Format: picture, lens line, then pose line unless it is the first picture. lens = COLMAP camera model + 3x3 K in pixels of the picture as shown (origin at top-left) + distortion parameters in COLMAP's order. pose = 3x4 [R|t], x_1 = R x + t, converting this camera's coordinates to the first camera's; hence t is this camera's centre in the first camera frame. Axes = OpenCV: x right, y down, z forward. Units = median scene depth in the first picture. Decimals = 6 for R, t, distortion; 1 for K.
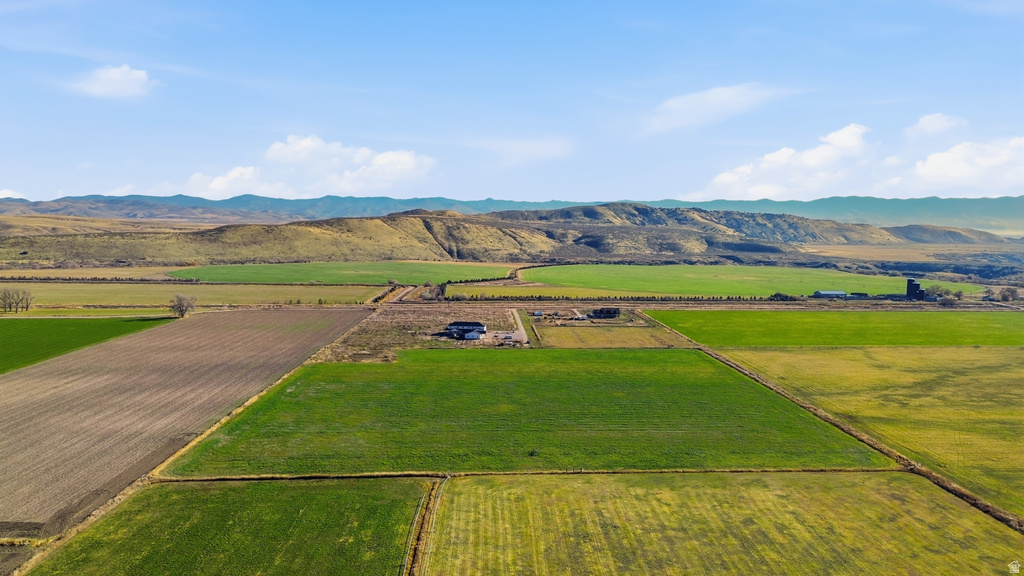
lens RADIAL K [[717.7, 0, 513.0], [0, 717.7, 291.7], [0, 0, 1]] dist [0.079812, -0.085677]
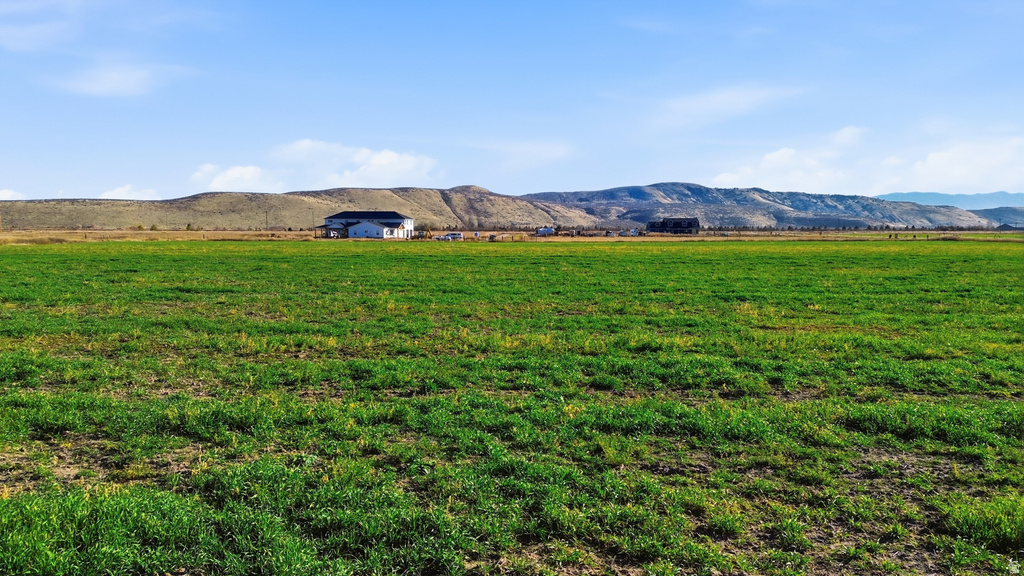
lens RADIAL K [[717.7, 0, 513.0], [0, 717.7, 291.7], [0, 0, 1]] dist [0.079812, -0.085677]
pose [[0.997994, -0.006704, -0.062950, 0.013226], [0.006314, 0.999960, -0.006390, 0.023576], [0.062990, 0.005980, 0.997996, 0.133804]]
